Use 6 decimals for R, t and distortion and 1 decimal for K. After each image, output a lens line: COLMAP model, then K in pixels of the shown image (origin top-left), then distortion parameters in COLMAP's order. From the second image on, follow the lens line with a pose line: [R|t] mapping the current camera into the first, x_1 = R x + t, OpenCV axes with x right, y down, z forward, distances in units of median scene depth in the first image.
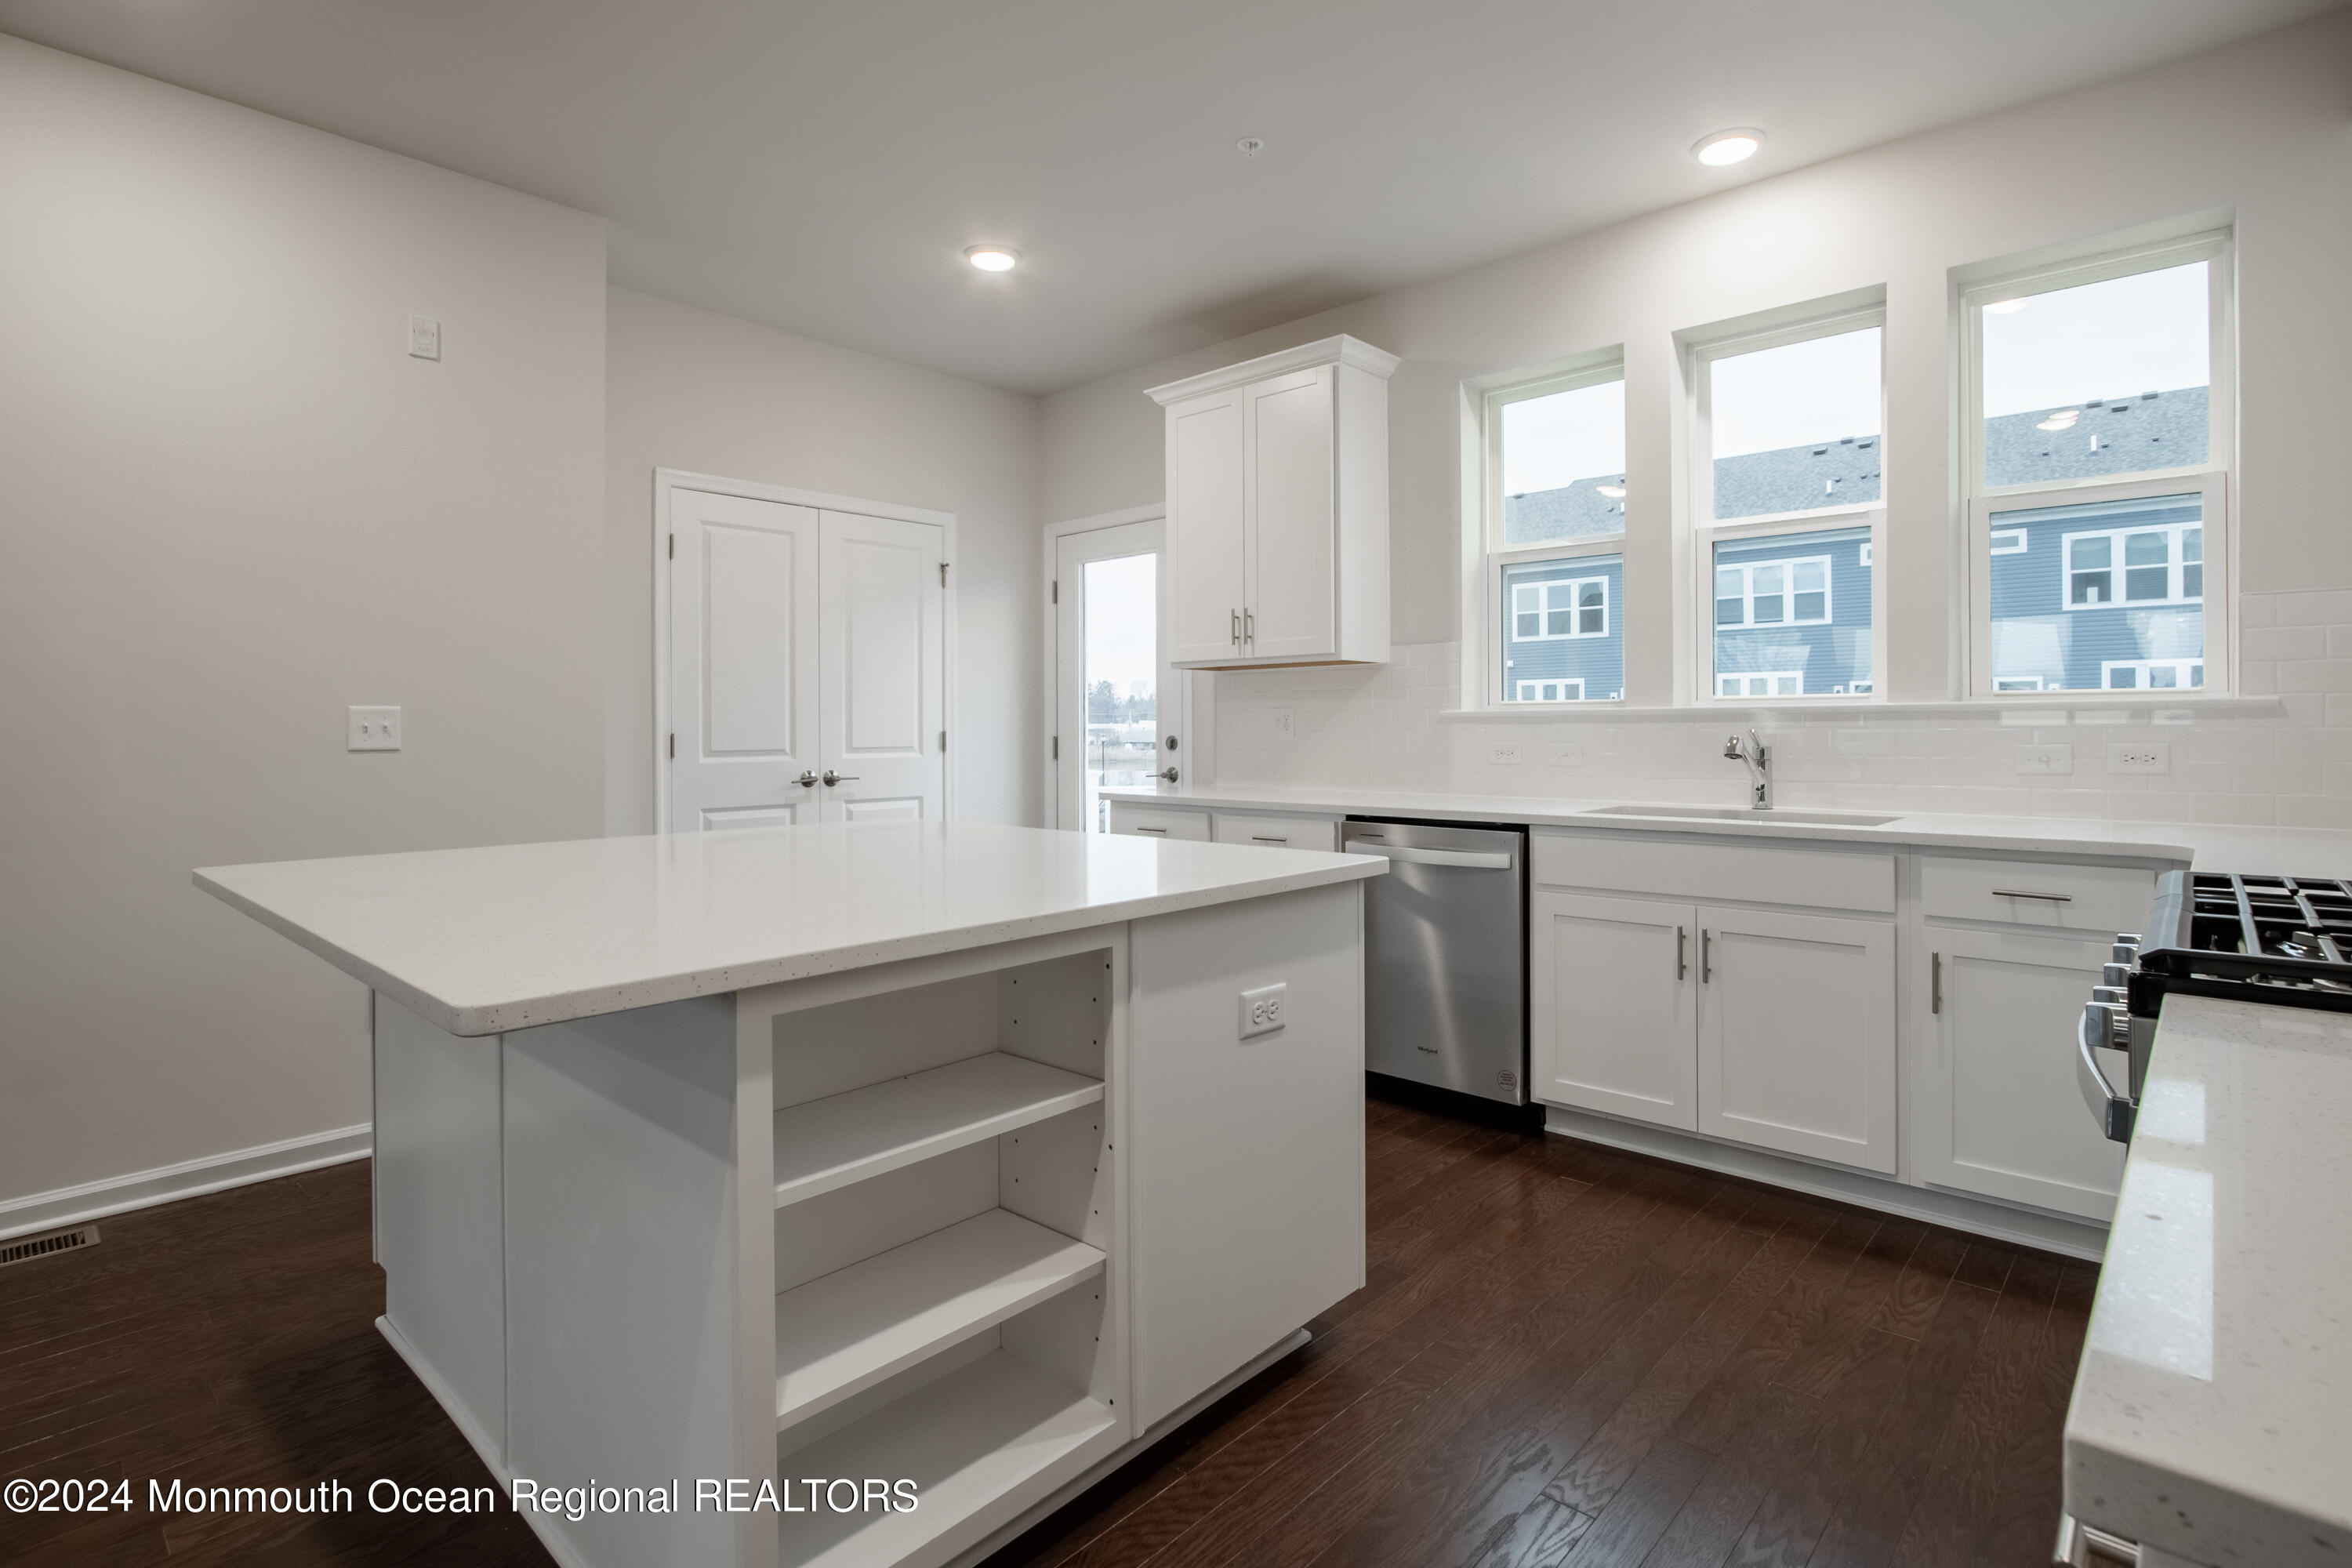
lens RADIAL K [[1100.0, 0, 1213.0], [0, 1100.0, 733.0], [0, 0, 1]] dist [-0.011786, 0.003618]
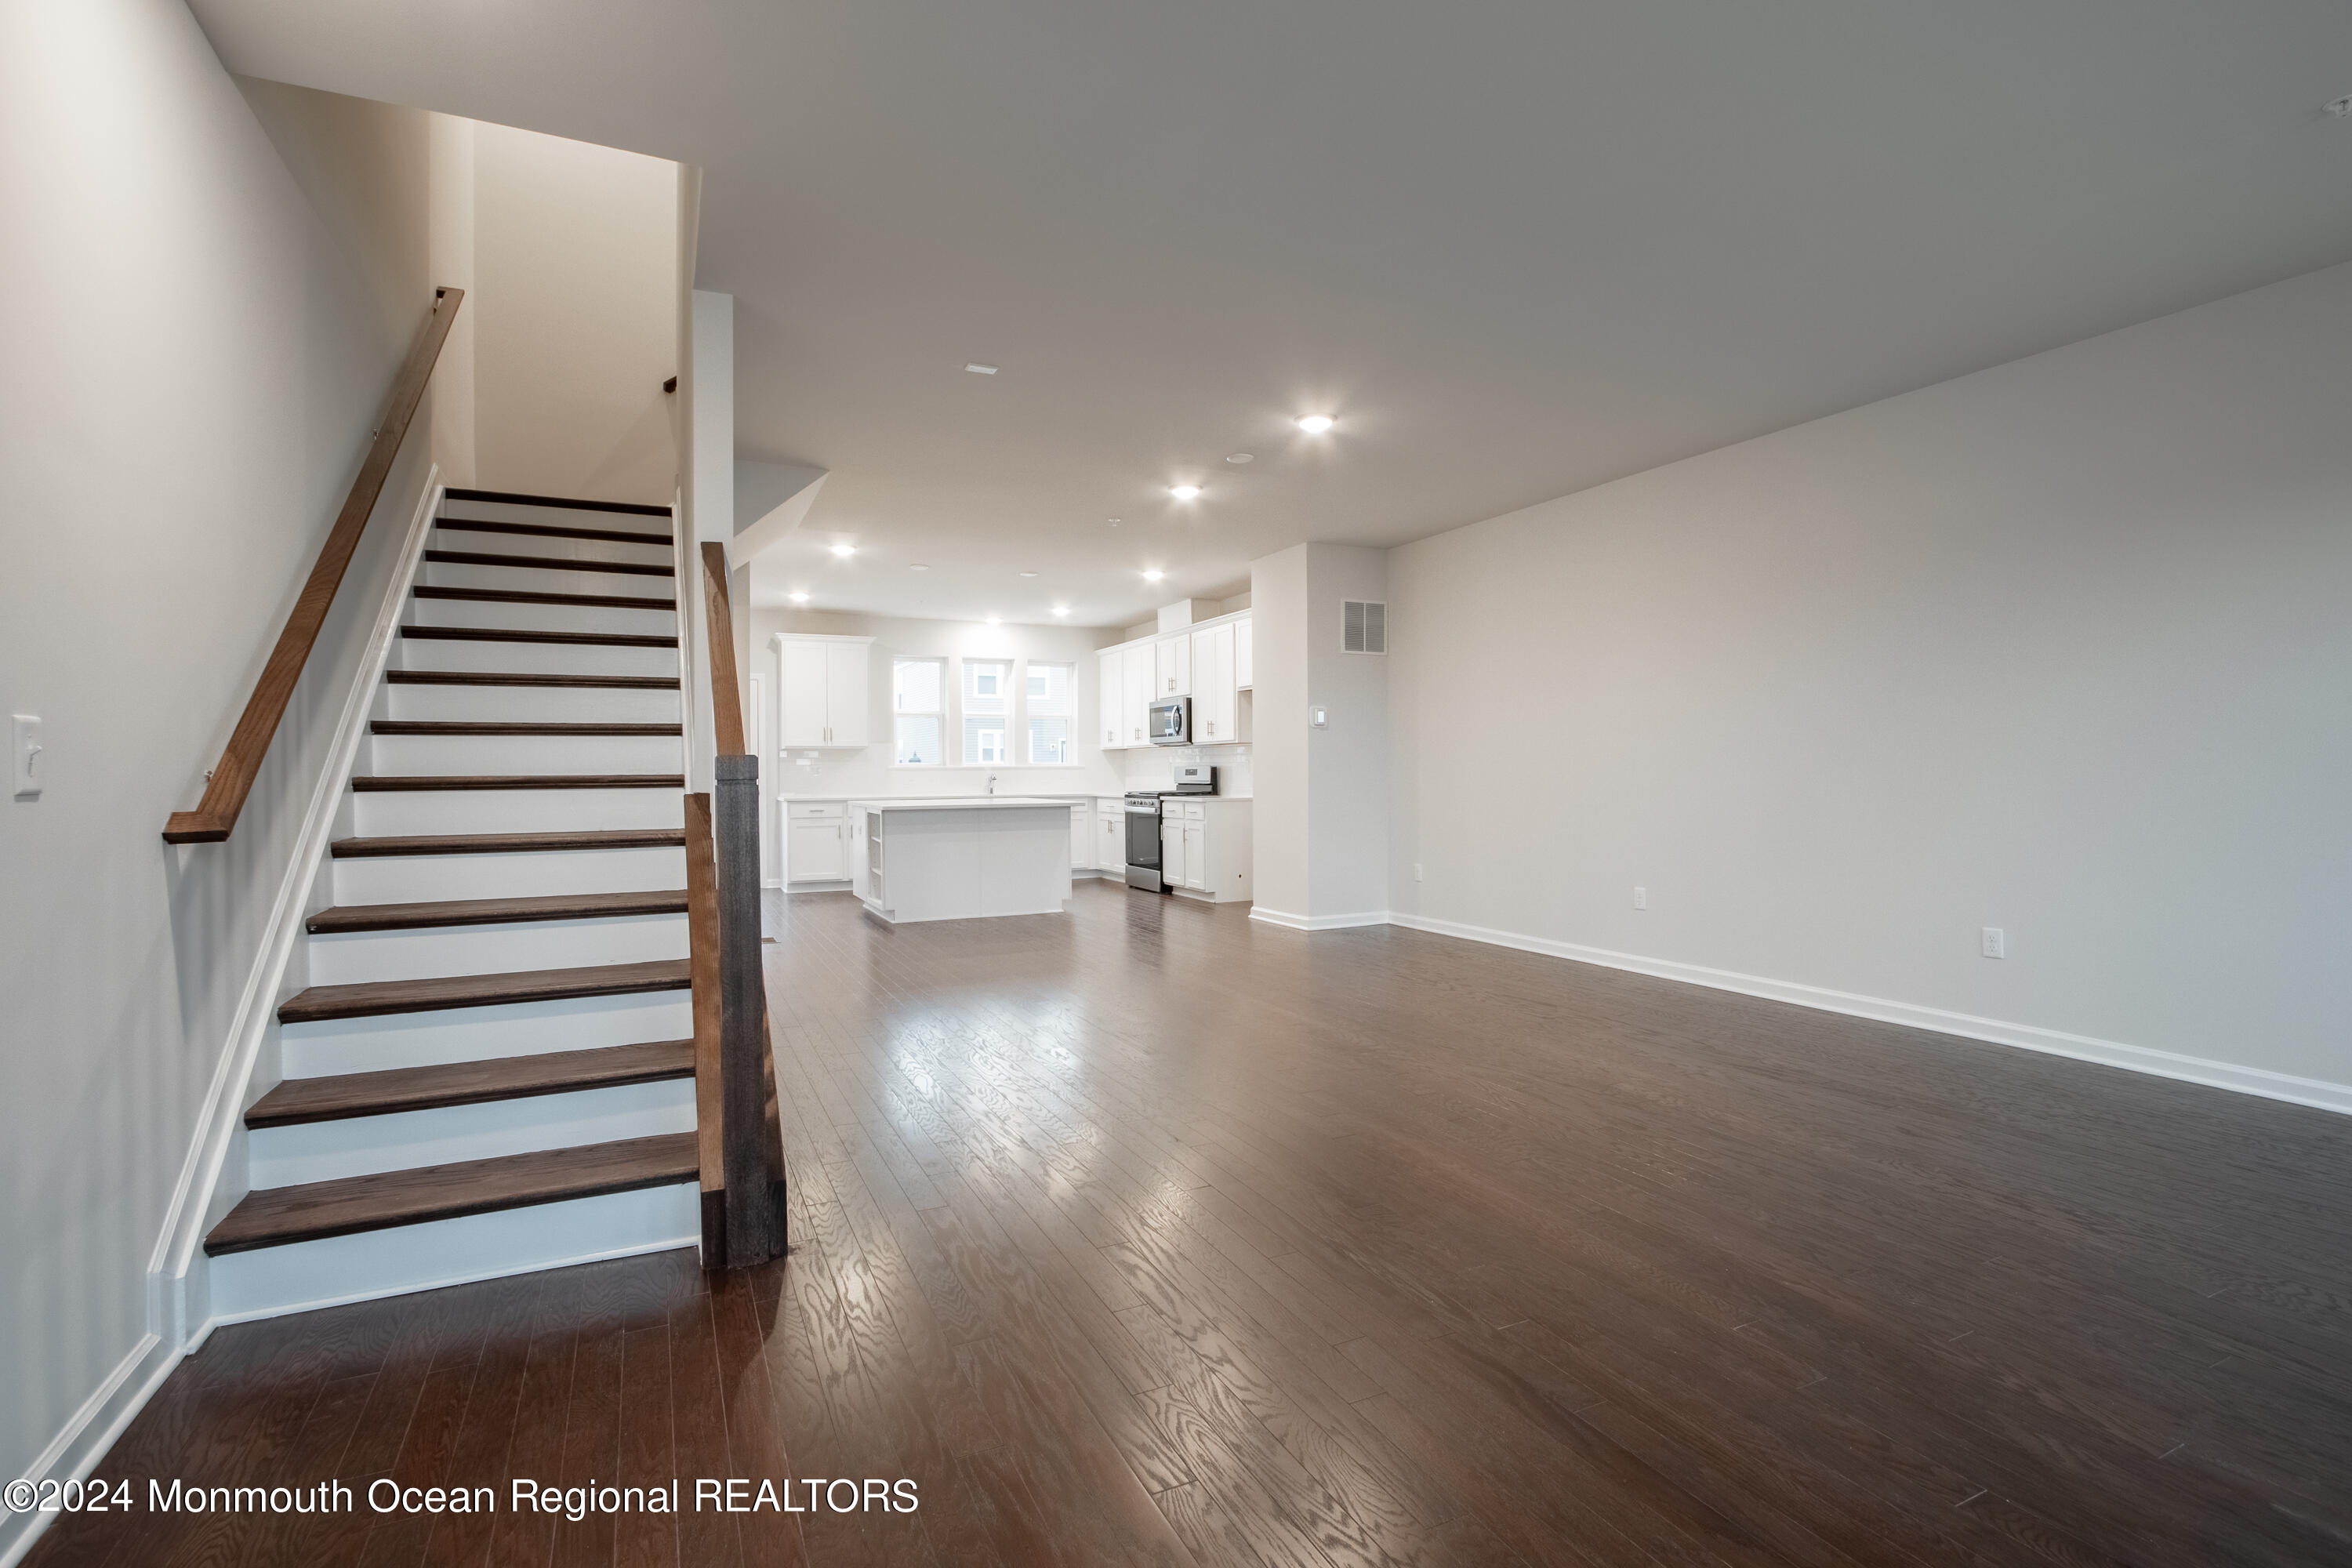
lens RADIAL K [[1100.0, 0, 1181.1], [0, 1100.0, 765.5], [0, 0, 1]] dist [-0.011786, 0.003618]
pose [[0.377431, 0.008470, 0.925999, -2.241930], [0.009825, 0.999865, -0.013150, 0.022441], [-0.925986, 0.014061, 0.377297, -0.828701]]
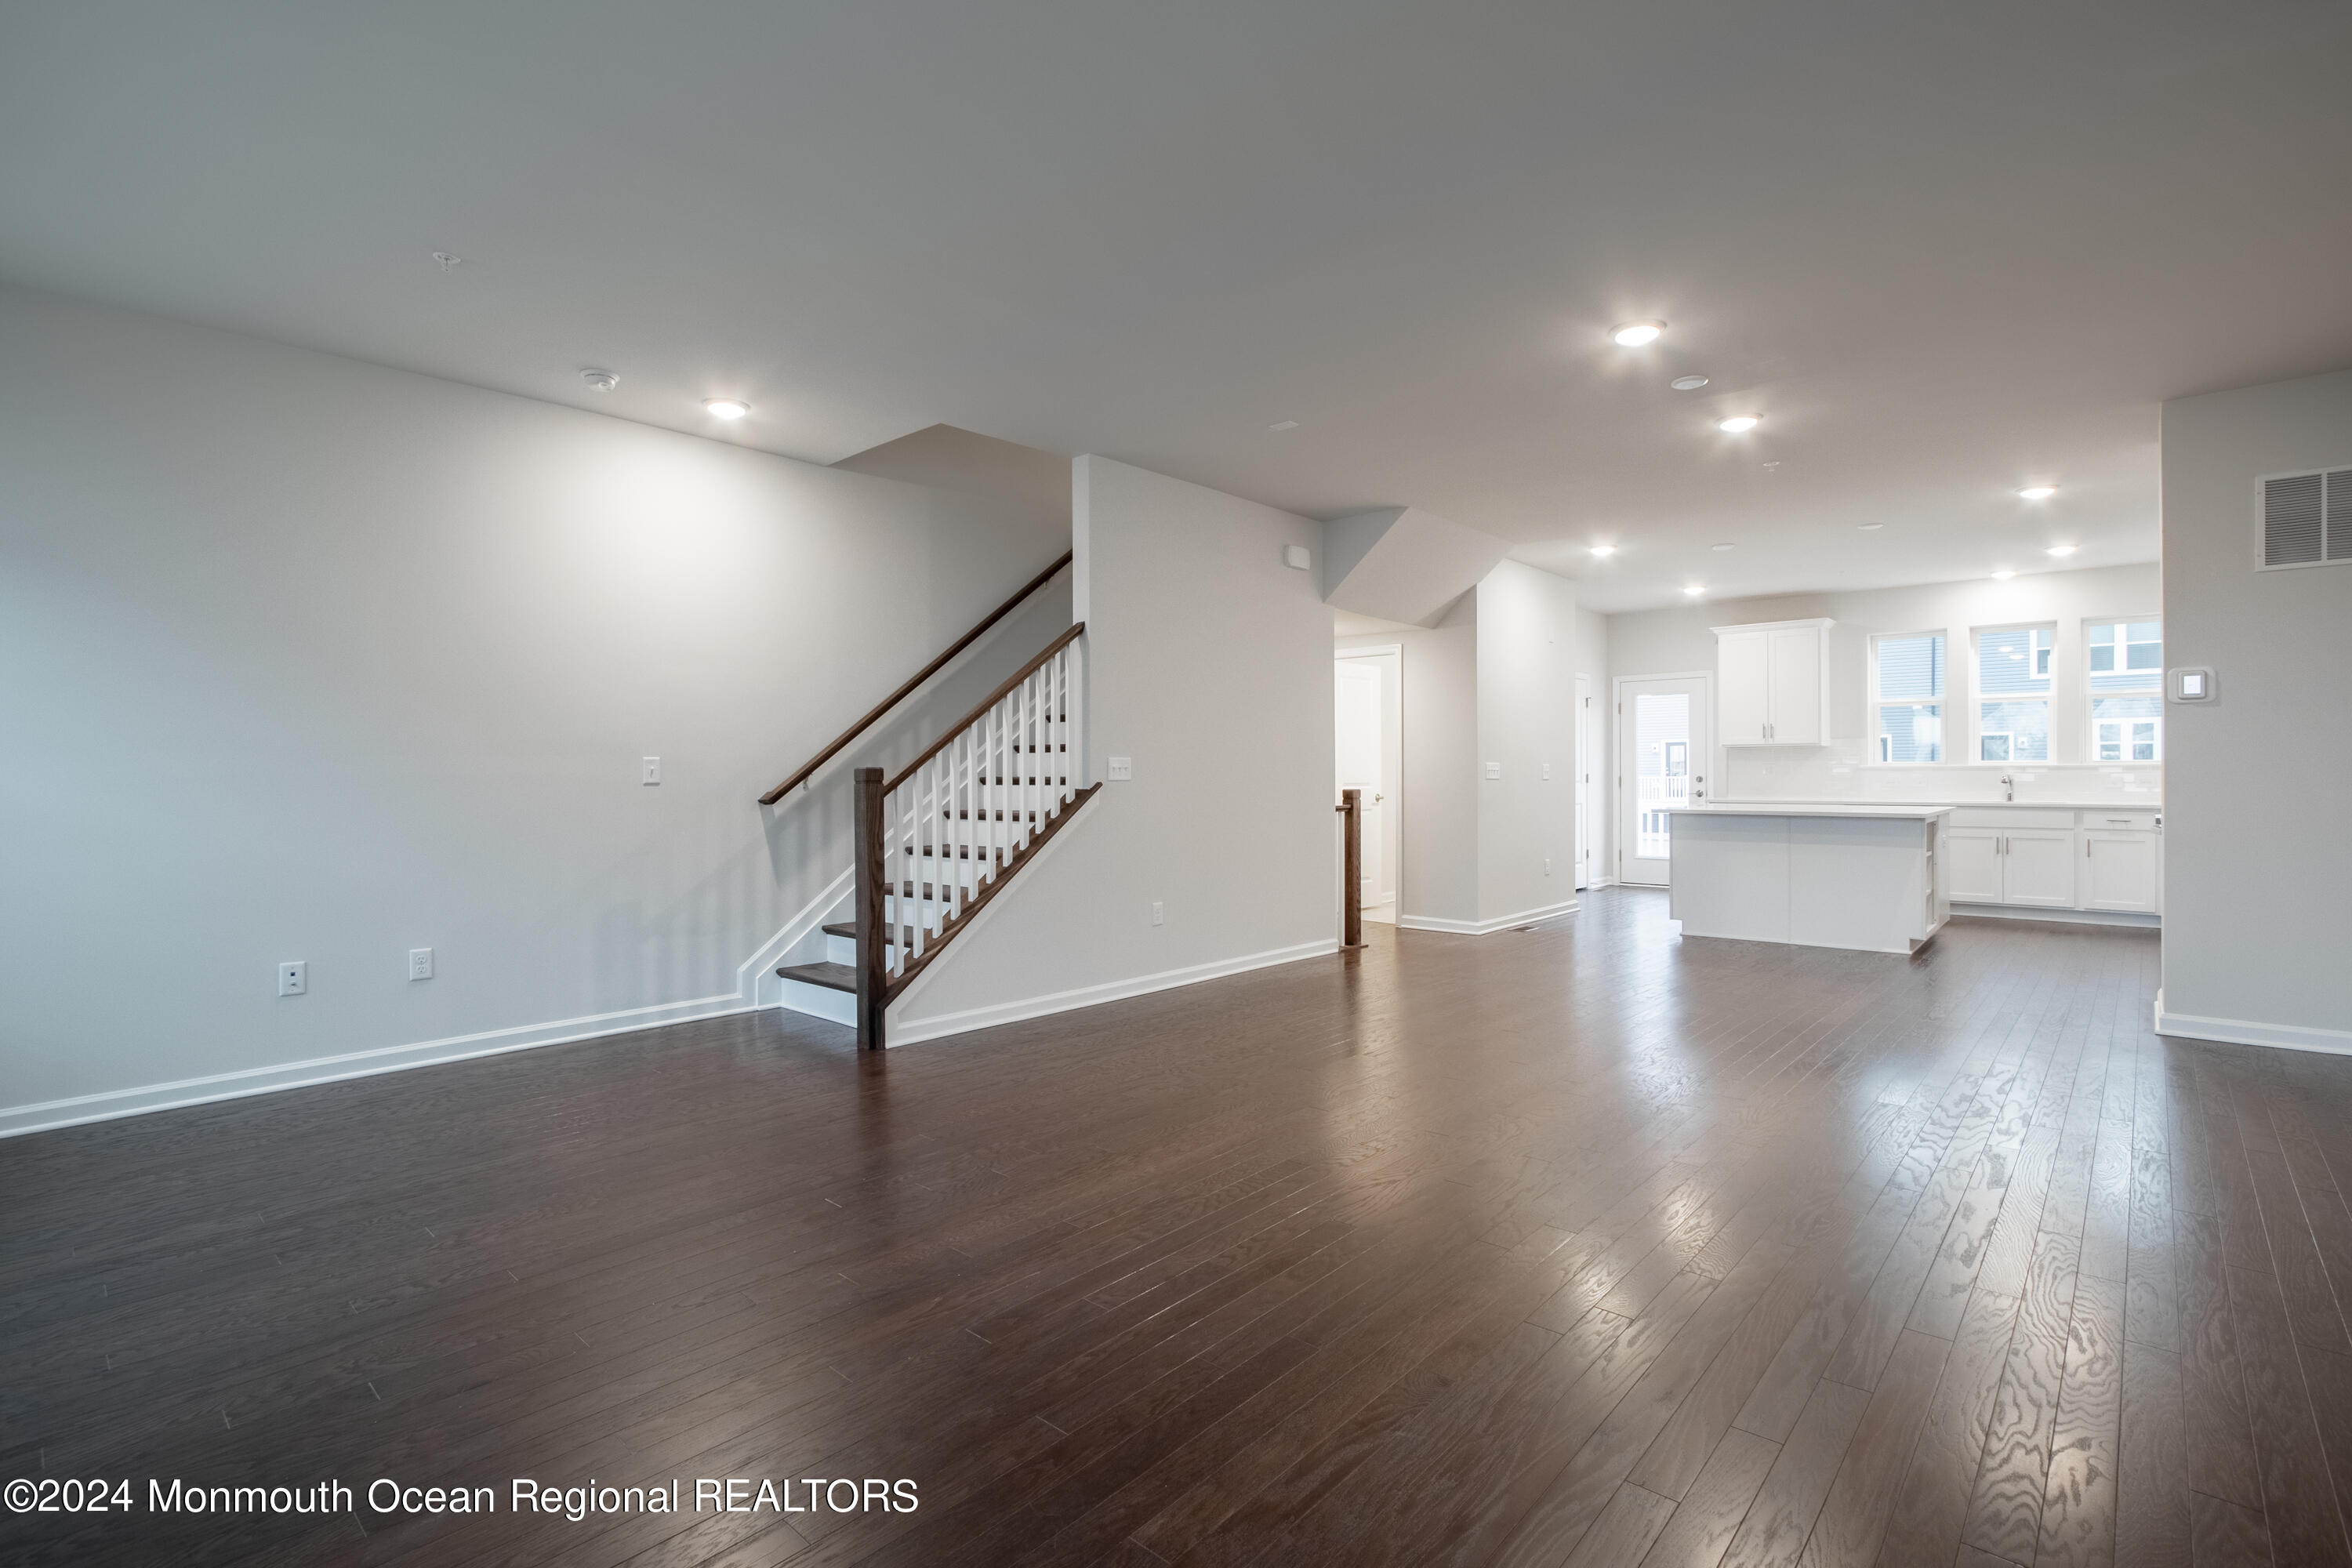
lens RADIAL K [[1100.0, 0, 1154.5], [0, 1100.0, 775.6], [0, 0, 1]] dist [-0.011786, 0.003618]
pose [[0.999954, 0.003404, -0.008966, -1.398831], [-0.003448, 0.999982, -0.004870, 0.018951], [0.008949, 0.004901, 0.999948, -1.531689]]
